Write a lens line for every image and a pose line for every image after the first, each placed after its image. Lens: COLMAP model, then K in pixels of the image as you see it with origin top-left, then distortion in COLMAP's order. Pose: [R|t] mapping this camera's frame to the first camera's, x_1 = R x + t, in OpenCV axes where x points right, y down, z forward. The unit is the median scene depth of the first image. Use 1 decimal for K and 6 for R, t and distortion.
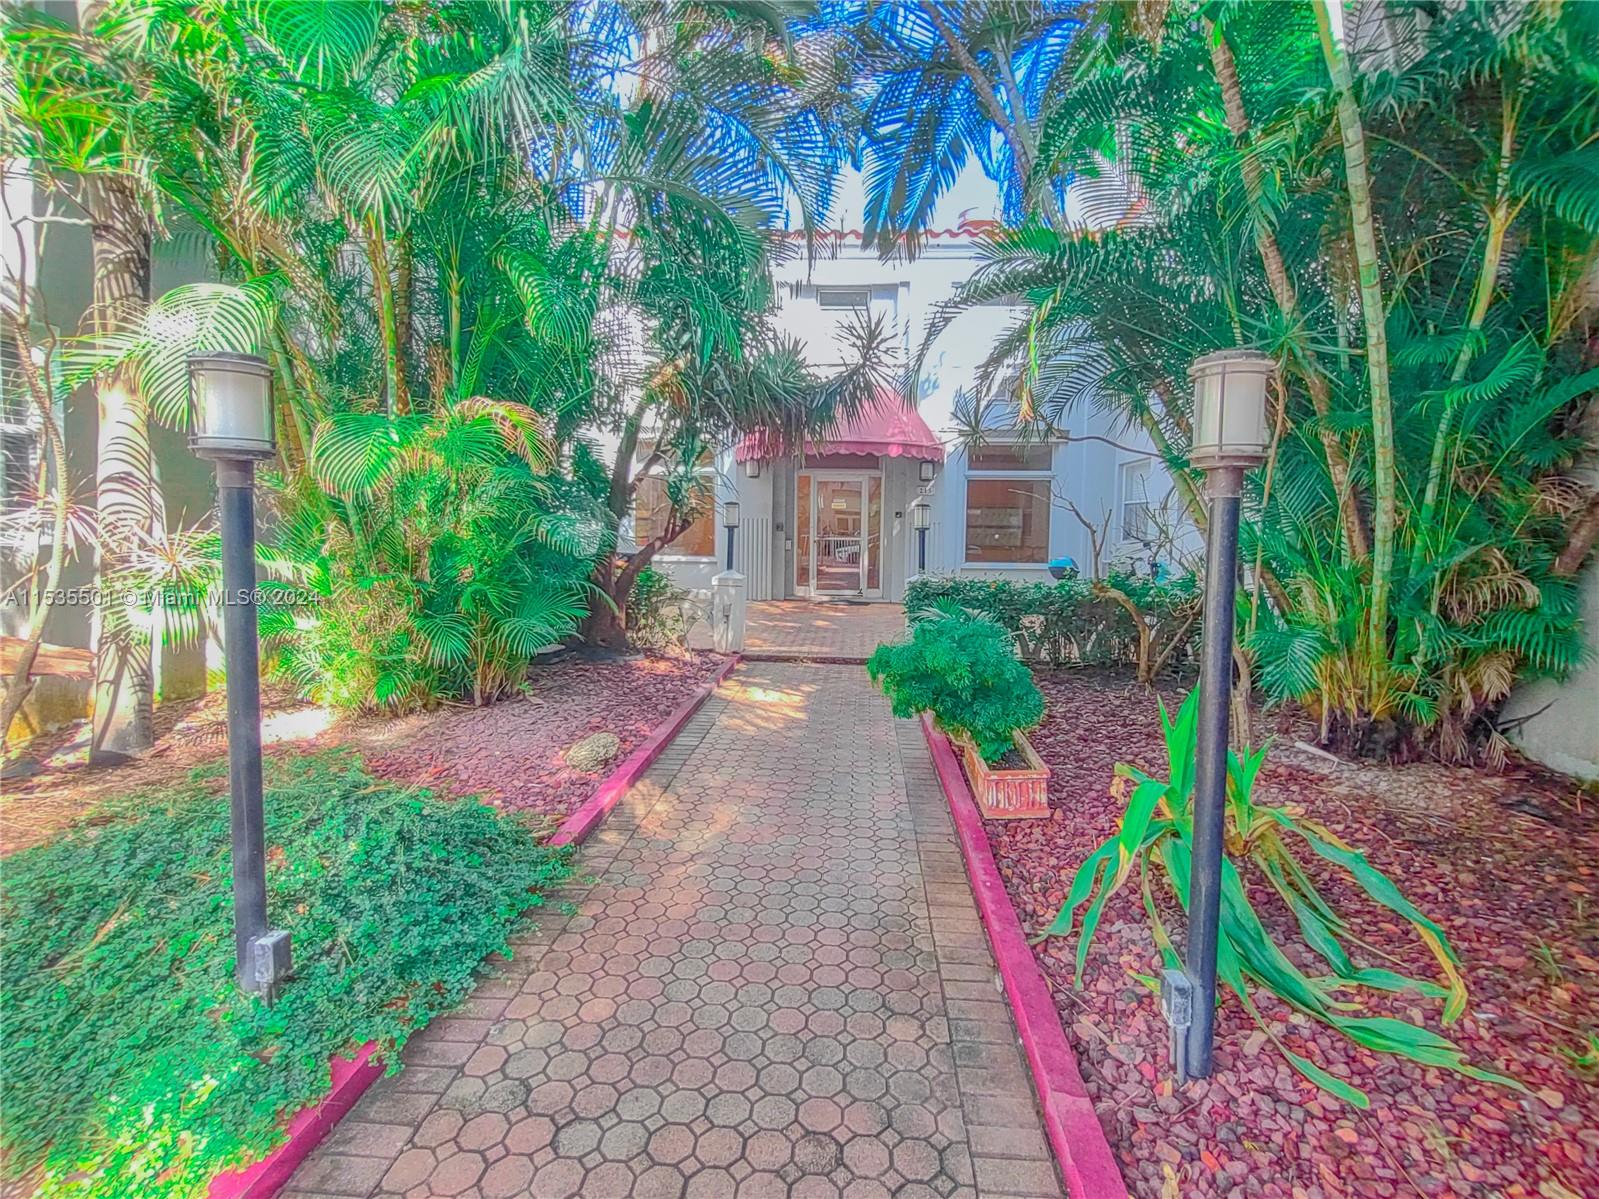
lens RADIAL K [[730.6, 0, 817.7], [0, 730.6, 564.0], [0, 0, 1]] dist [-0.011127, 0.000238]
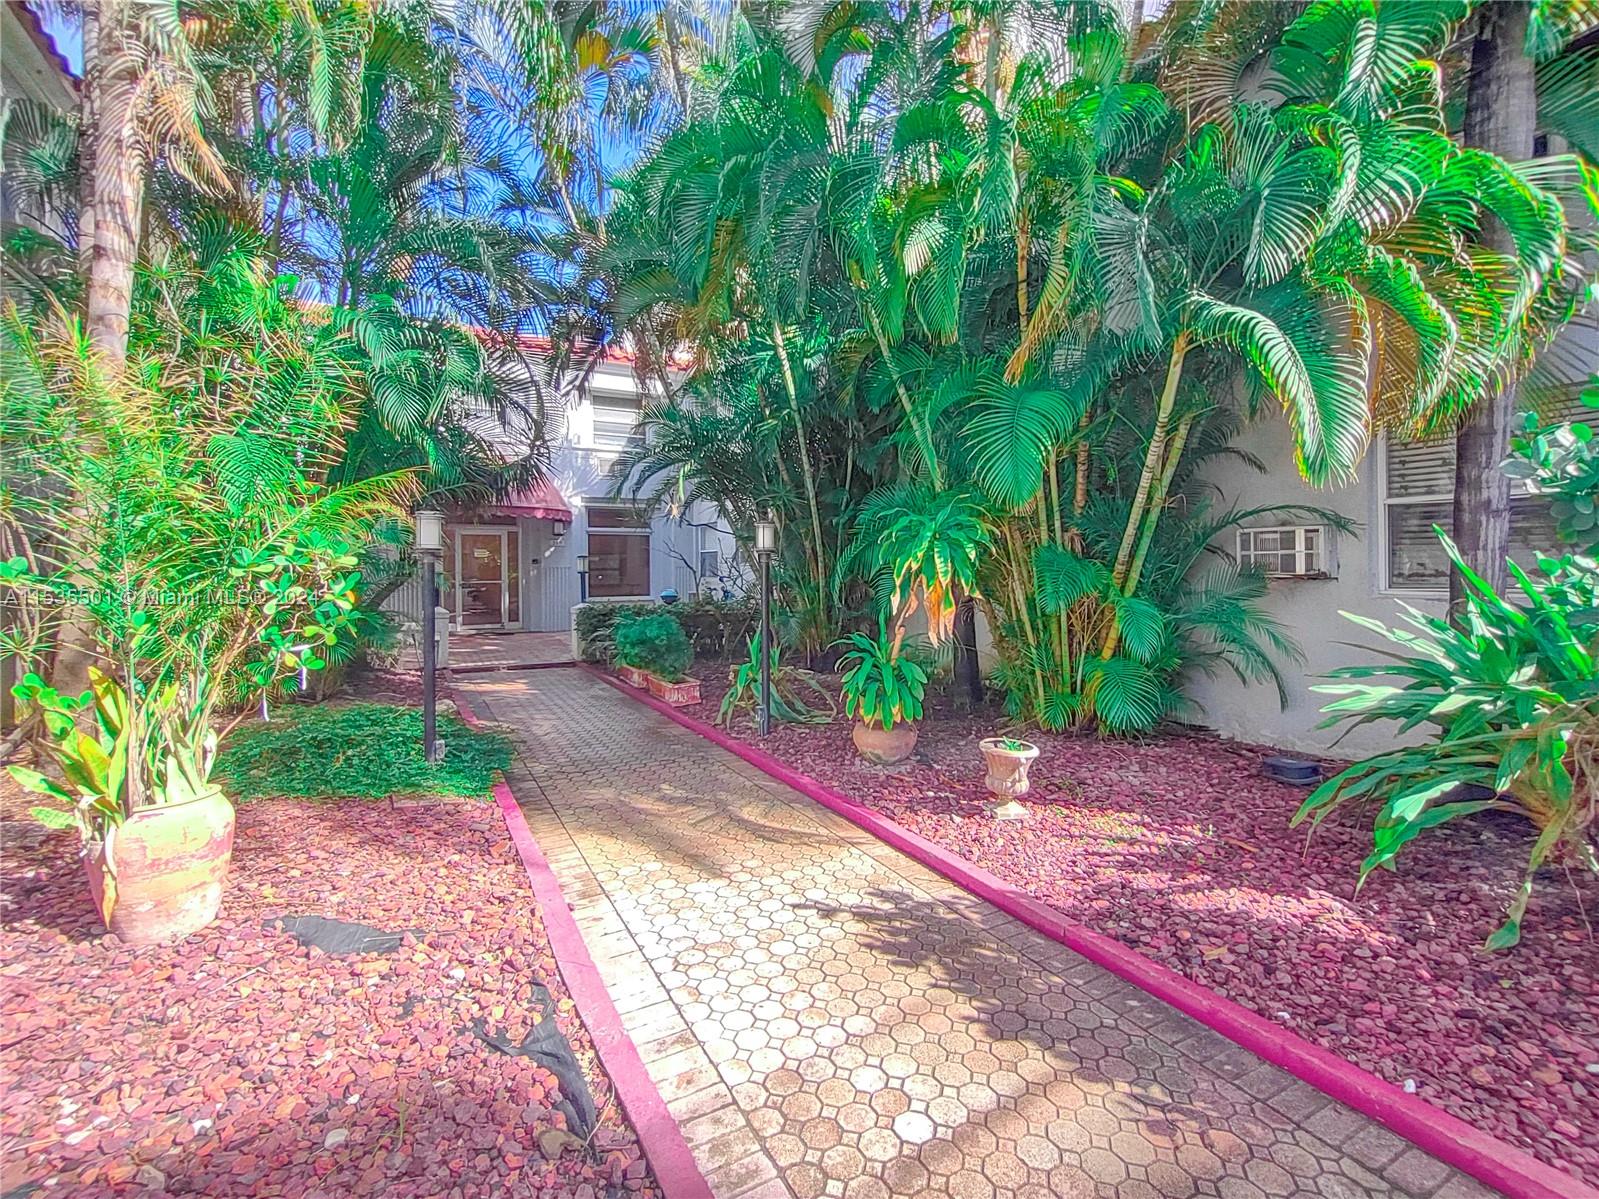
lens RADIAL K [[730.6, 0, 807.2], [0, 730.6, 585.8], [0, 0, 1]] dist [-0.011127, 0.000238]
pose [[0.839686, -0.031381, 0.542165, -0.261103], [0.045734, 0.998869, -0.013016, 0.017379], [-0.541143, 0.035724, 0.840172, -0.455235]]
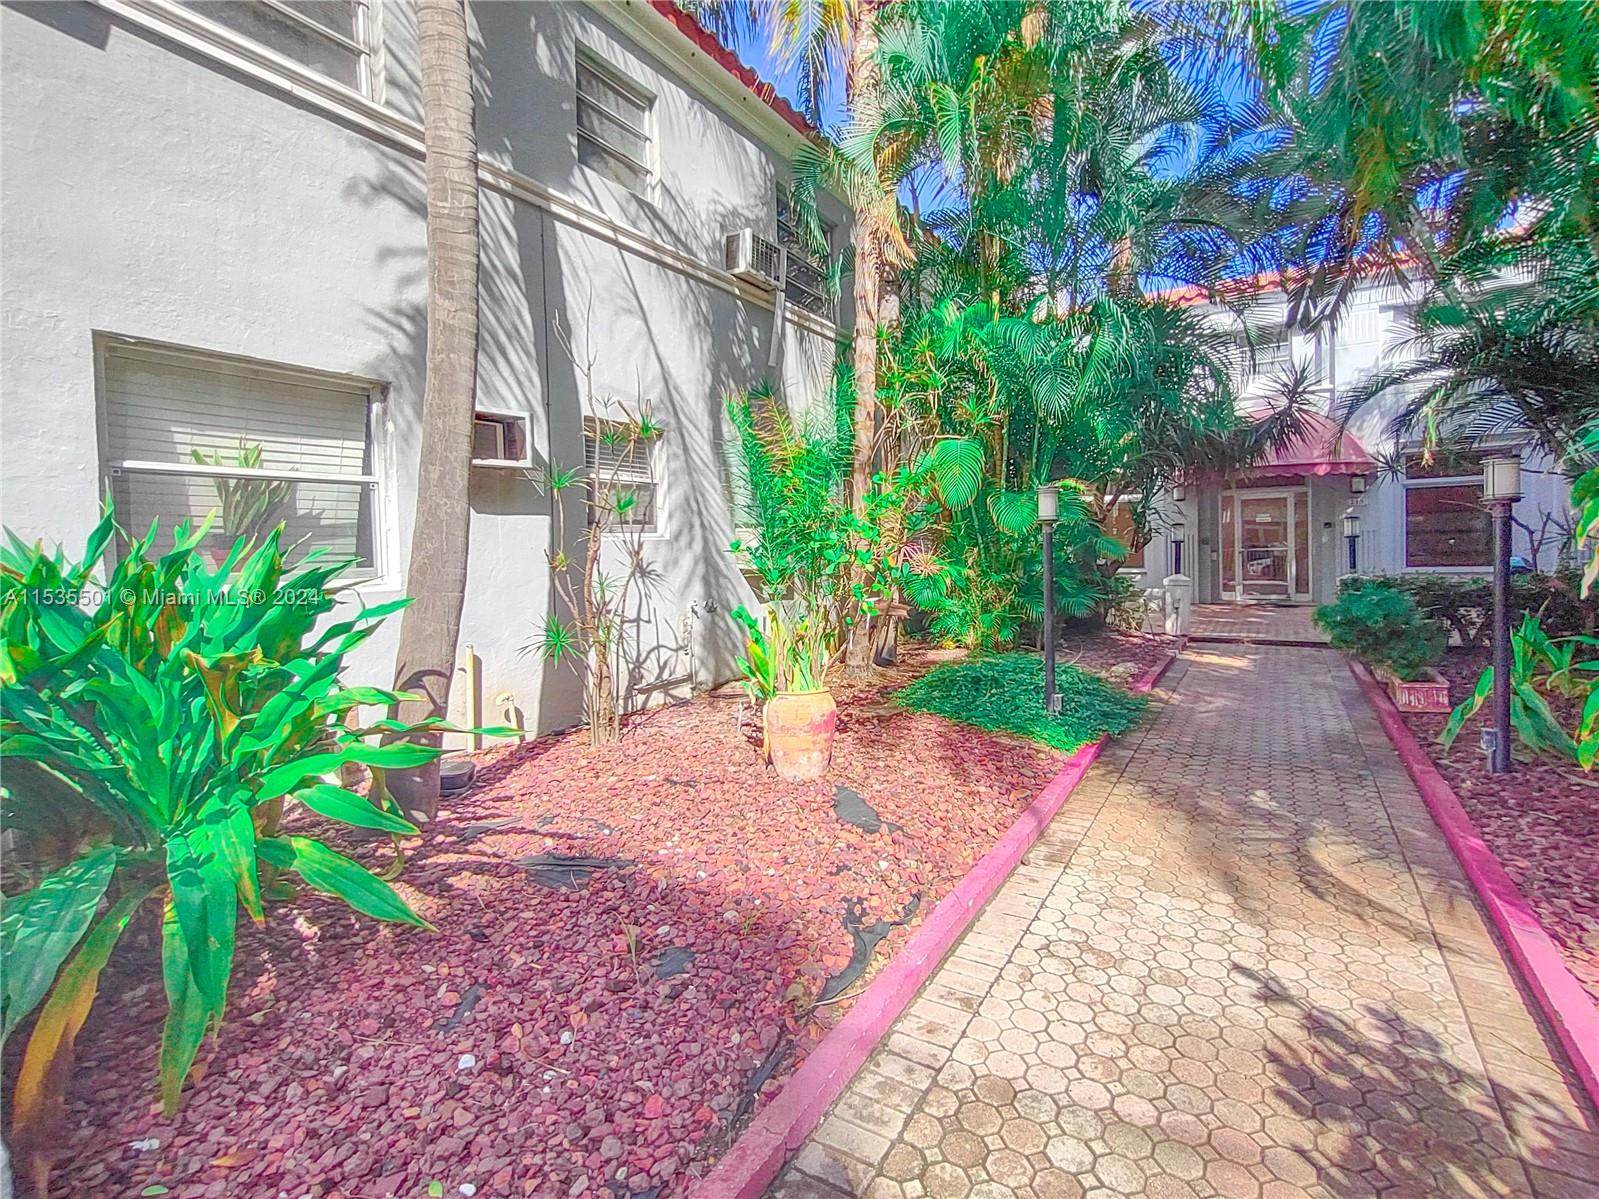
lens RADIAL K [[730.6, 0, 815.8], [0, 730.6, 564.0], [0, 0, 1]] dist [-0.011127, 0.000238]
pose [[0.876072, -0.026274, -0.481464, -0.056139], [0.011954, 0.999391, -0.032786, 0.025352], [0.482033, 0.022968, 0.875852, -0.467708]]
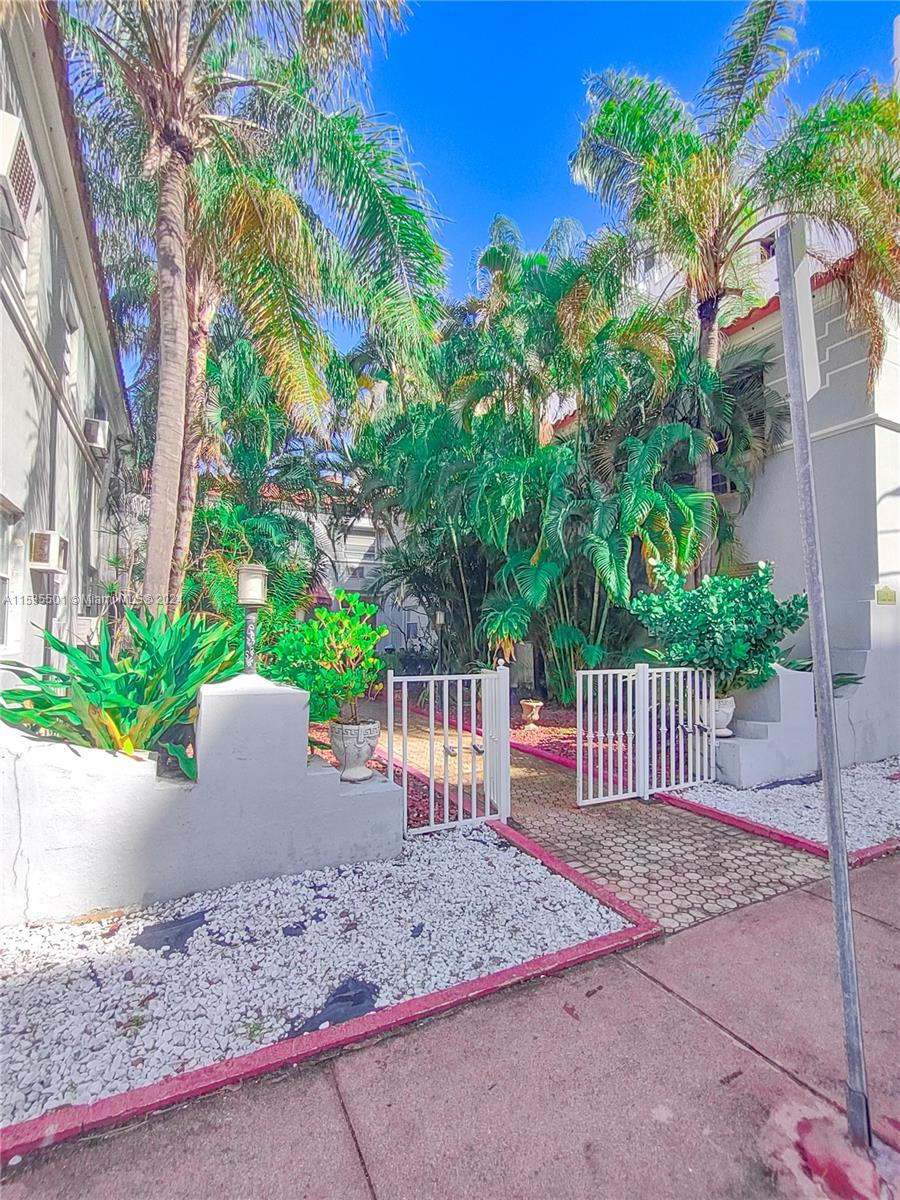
lens RADIAL K [[548.3, 0, 454.1], [0, 548.3, 605.4], [0, 0, 1]] dist [-0.011127, 0.000238]
pose [[0.866110, 0.016054, 0.499596, -0.475269], [0.034185, 0.995242, -0.091244, 0.040036], [-0.498683, 0.096106, 0.861440, -0.875239]]
